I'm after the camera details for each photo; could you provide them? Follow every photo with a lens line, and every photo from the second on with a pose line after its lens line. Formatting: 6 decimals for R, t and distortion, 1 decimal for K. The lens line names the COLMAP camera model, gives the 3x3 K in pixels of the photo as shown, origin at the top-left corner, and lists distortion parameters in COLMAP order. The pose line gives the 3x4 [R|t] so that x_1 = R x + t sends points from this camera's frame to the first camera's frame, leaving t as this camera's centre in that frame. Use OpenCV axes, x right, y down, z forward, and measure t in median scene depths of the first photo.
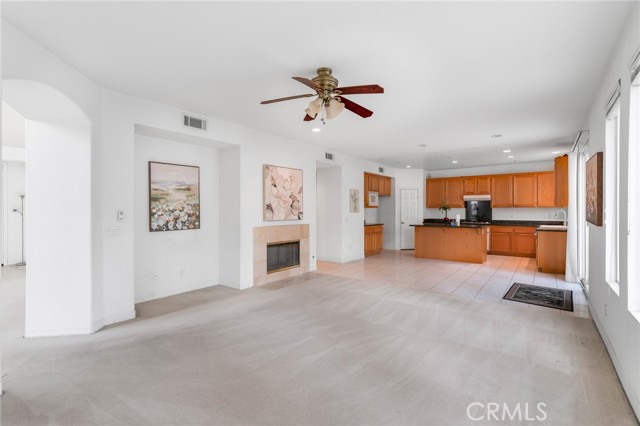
lens RADIAL K [[292.4, 0, 318.4], [0, 292.4, 210.2], [0, 0, 1]] dist [0.002205, 0.000719]
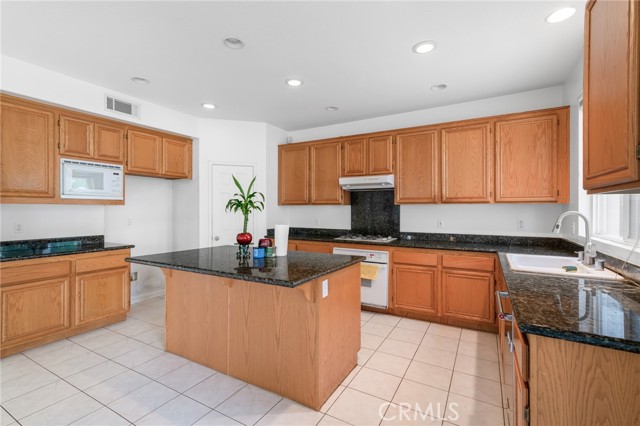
lens RADIAL K [[304.4, 0, 317.0], [0, 304.4, 204.2], [0, 0, 1]] dist [0.035220, 0.000379]
pose [[0.992361, 0.001309, 0.123357, 0.432424], [0.000689, 0.999869, -0.016153, -0.002236], [-0.123362, 0.016115, 0.992231, 0.581393]]
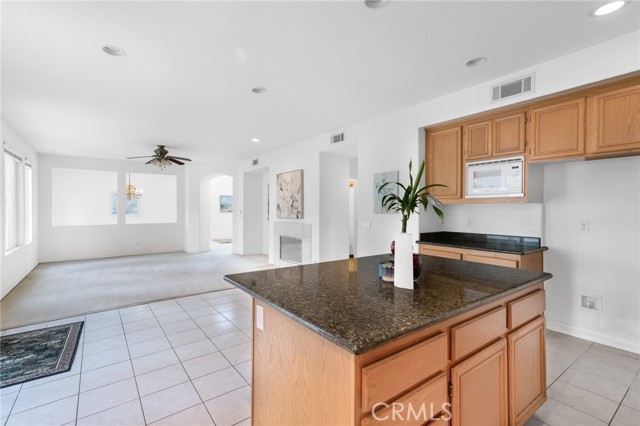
lens RADIAL K [[292.4, 0, 318.4], [0, 292.4, 210.2], [0, 0, 1]] dist [0.002205, 0.000719]
pose [[-0.265951, -0.001250, -0.963986, 0.607463], [-0.006154, 0.999981, 0.000402, 0.001047], [0.963967, 0.006040, -0.265954, 0.900593]]
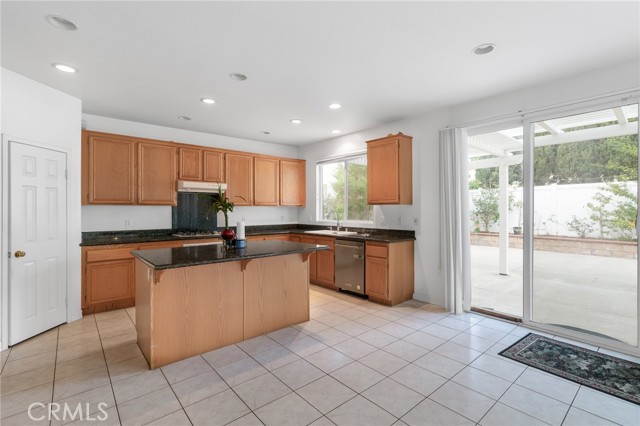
lens RADIAL K [[292.4, 0, 318.4], [0, 292.4, 210.2], [0, 0, 1]] dist [0.002205, 0.000719]
pose [[0.205932, -0.002022, 0.978564, 0.065775], [0.006737, 0.999977, 0.000649, 0.000317], [-0.978543, 0.006459, 0.205941, 0.724839]]
